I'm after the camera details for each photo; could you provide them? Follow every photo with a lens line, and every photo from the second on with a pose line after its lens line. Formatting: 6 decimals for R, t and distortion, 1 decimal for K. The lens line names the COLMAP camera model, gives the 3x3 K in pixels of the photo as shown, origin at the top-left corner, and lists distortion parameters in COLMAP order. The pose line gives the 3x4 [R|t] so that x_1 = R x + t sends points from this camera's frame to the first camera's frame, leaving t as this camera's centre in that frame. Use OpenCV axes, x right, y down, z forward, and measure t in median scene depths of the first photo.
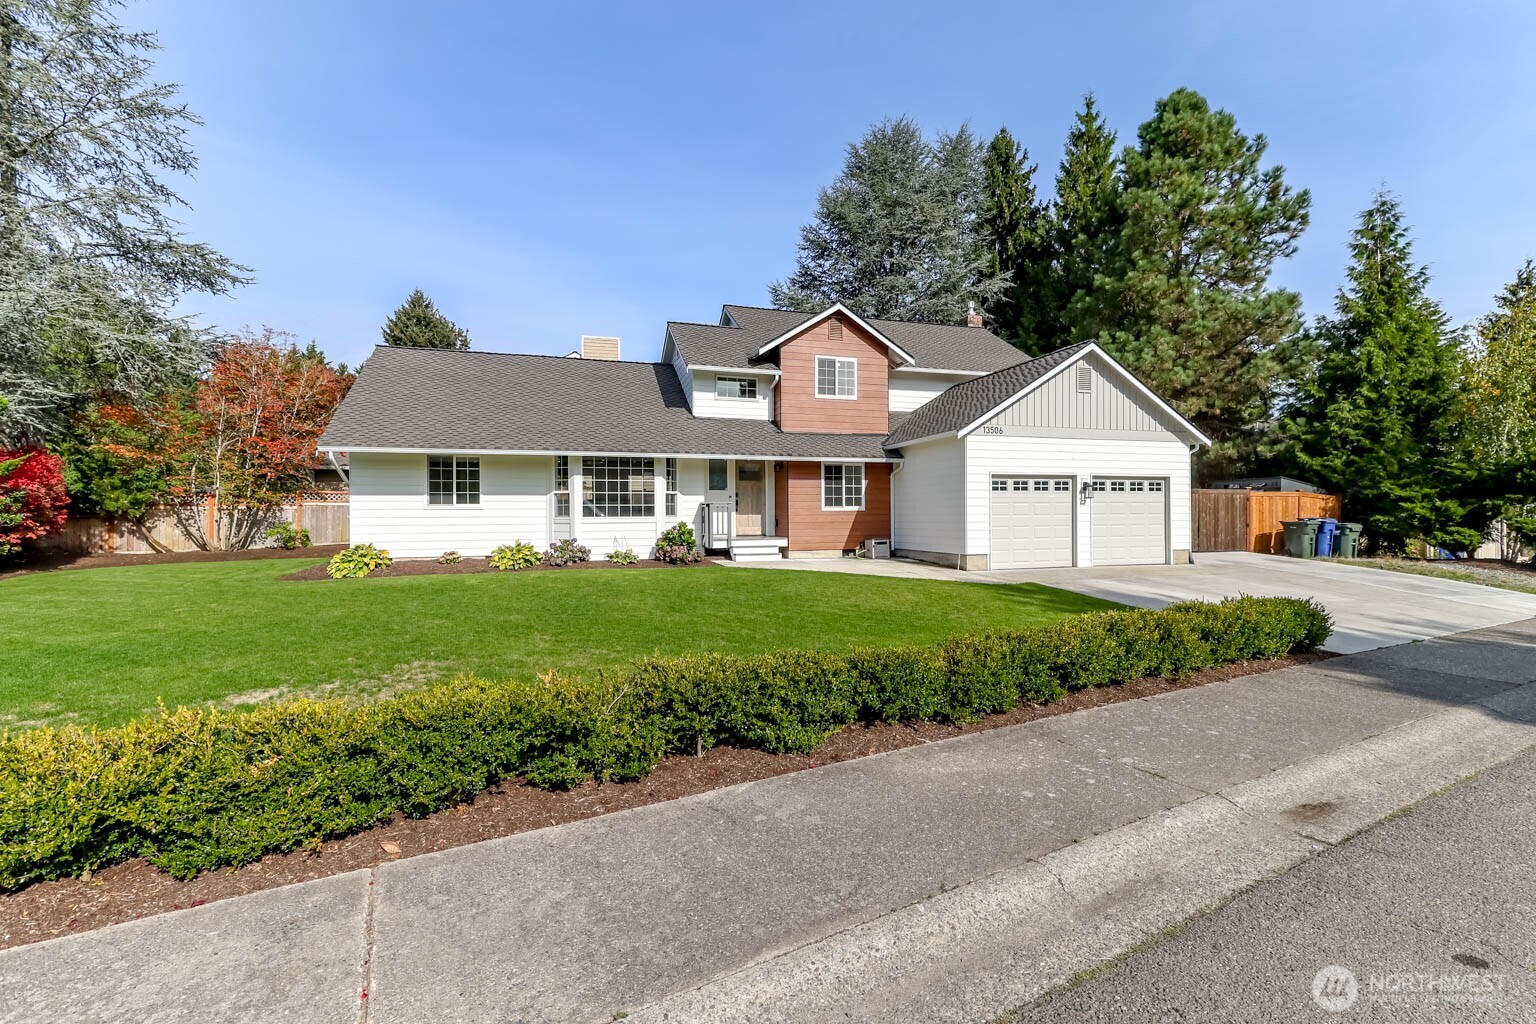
lens RADIAL K [[702.6, 0, 768.0], [0, 702.6, 514.6], [0, 0, 1]] dist [0.021862, 0.000836]
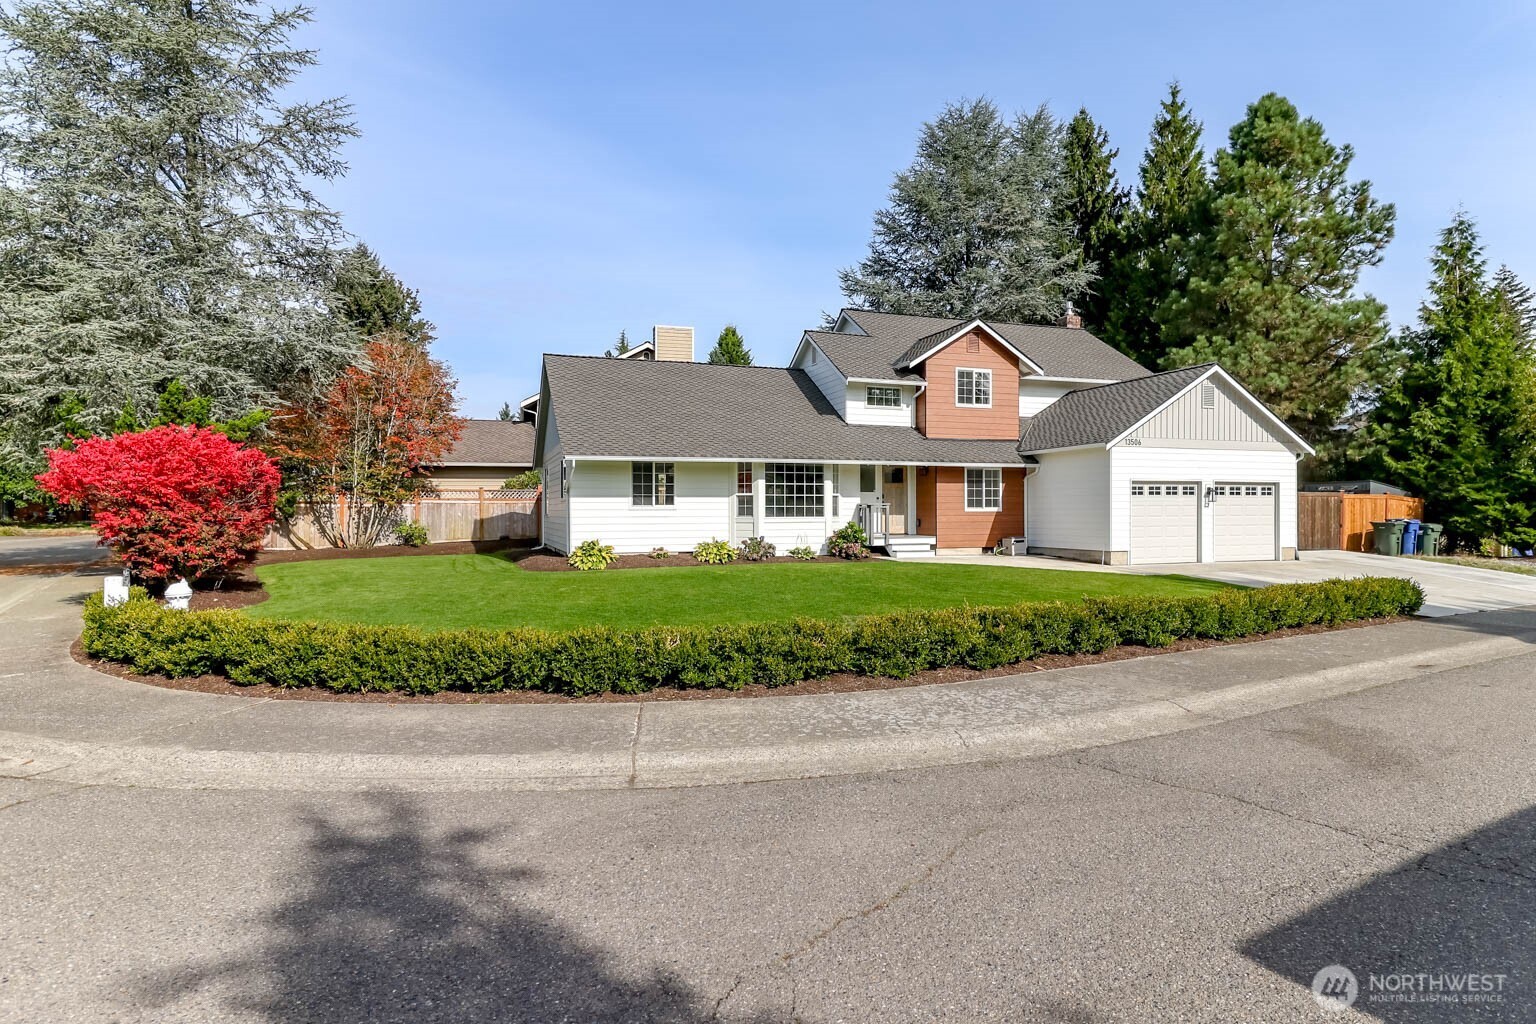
lens RADIAL K [[869.3, 0, 765.8], [0, 869.3, 513.9], [0, 0, 1]] dist [0.019527, -0.007866]
pose [[0.999194, 0.002966, 0.040022, -0.243861], [-0.003193, 0.999979, 0.005612, -0.006971], [-0.040005, -0.005735, 0.999183, -0.285919]]
